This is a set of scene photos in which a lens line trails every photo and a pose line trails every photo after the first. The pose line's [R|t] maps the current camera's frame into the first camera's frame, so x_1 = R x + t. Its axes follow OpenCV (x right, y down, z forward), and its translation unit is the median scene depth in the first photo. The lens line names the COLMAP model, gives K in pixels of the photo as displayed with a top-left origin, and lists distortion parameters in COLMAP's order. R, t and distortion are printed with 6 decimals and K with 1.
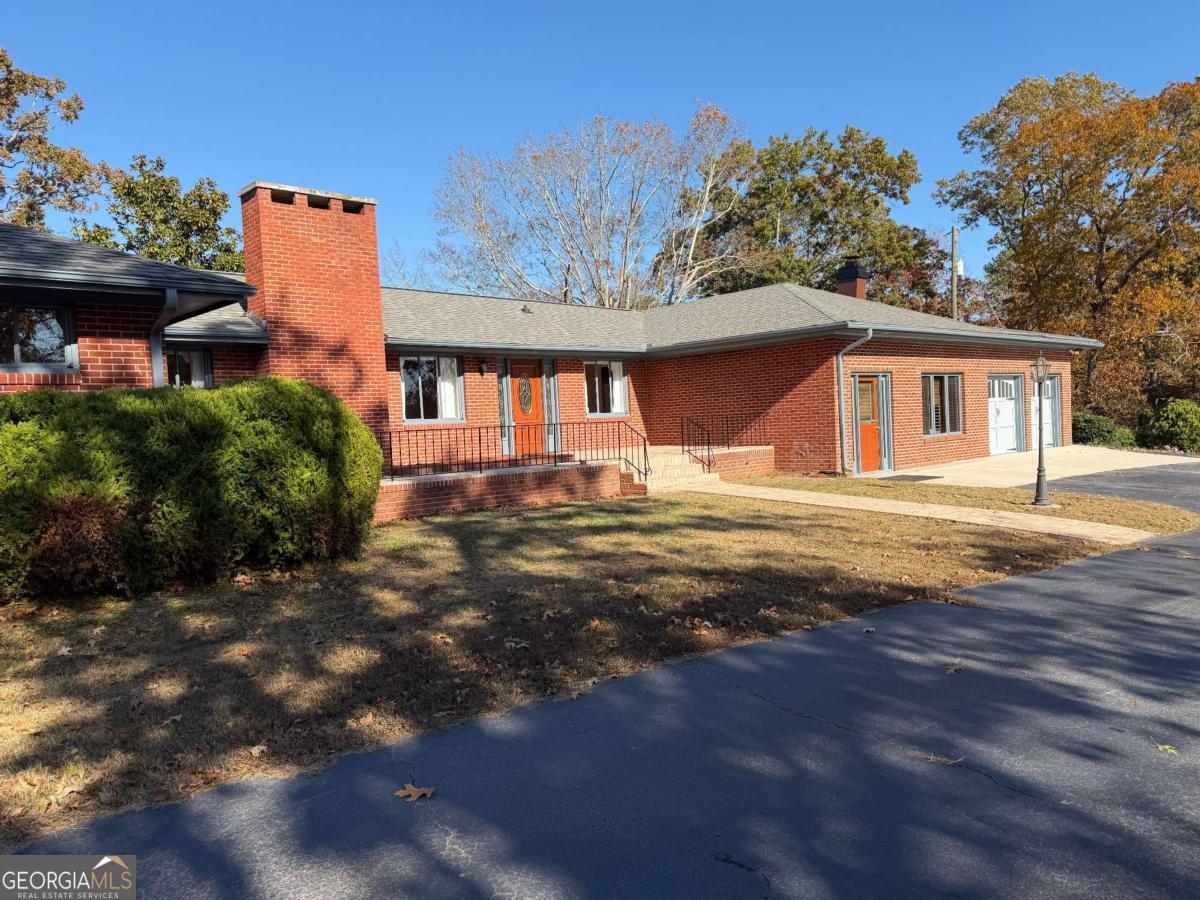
lens RADIAL K [[844.5, 0, 606.2], [0, 844.5, 456.2], [0, 0, 1]] dist [0.056224, -0.057329]
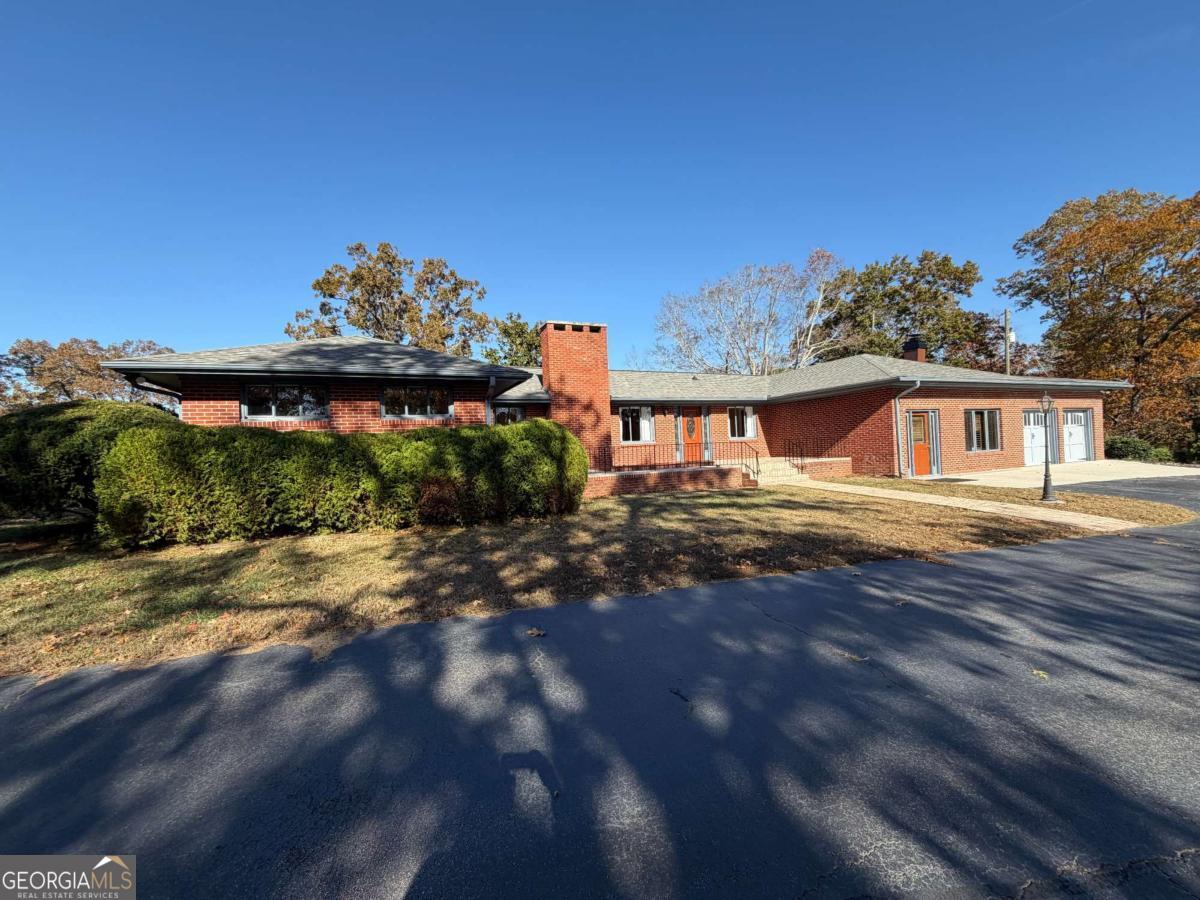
lens RADIAL K [[479.6, 0, 595.6], [0, 479.6, 448.4], [0, 0, 1]] dist [-0.001282, 0.000847]
pose [[0.941772, 0.002625, -0.336242, 0.065129], [-0.013108, 0.999496, -0.028911, 0.003169], [0.335996, 0.031635, 0.941332, 0.006111]]
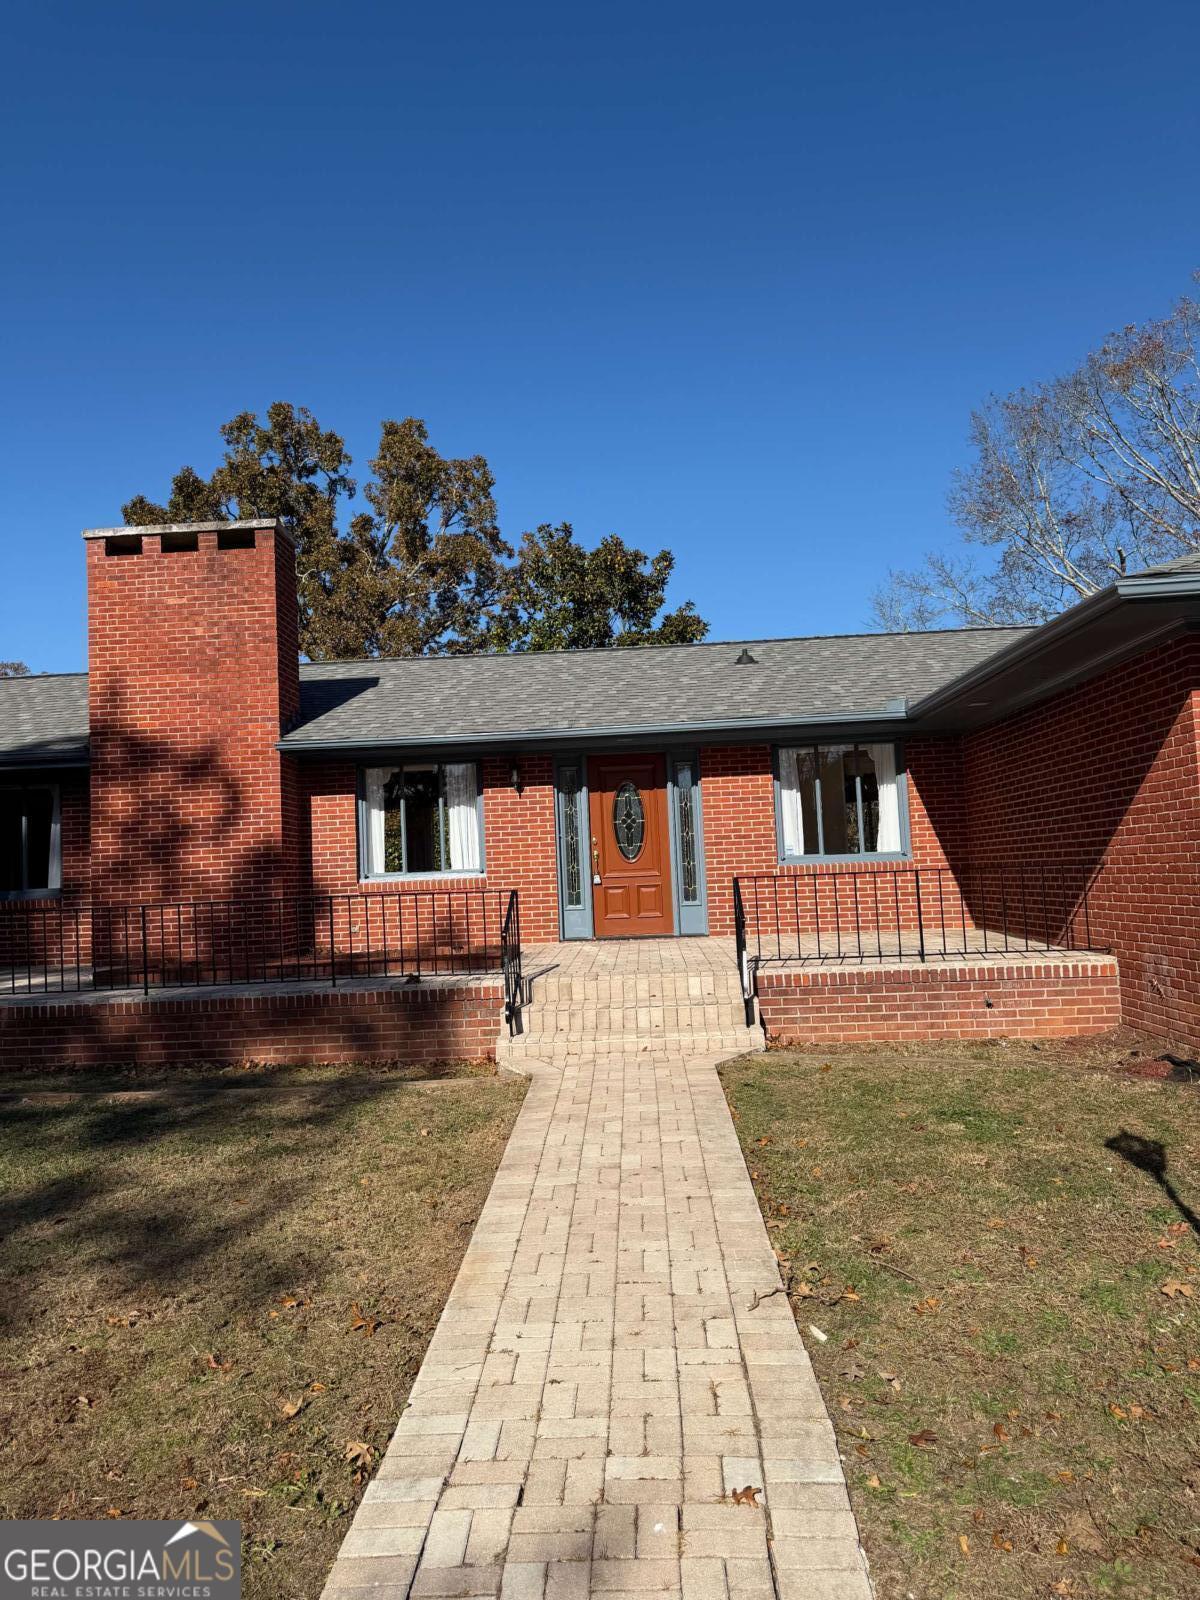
lens RADIAL K [[1125.9, 0, 595.8], [0, 1125.9, 799.3], [0, 0, 1]] dist [0.056224, -0.057329]
pose [[0.696299, -0.032921, -0.716997, 0.492806], [-0.018883, 0.997762, -0.064150, -0.054011], [0.717504, 0.058207, 0.694119, 0.637636]]
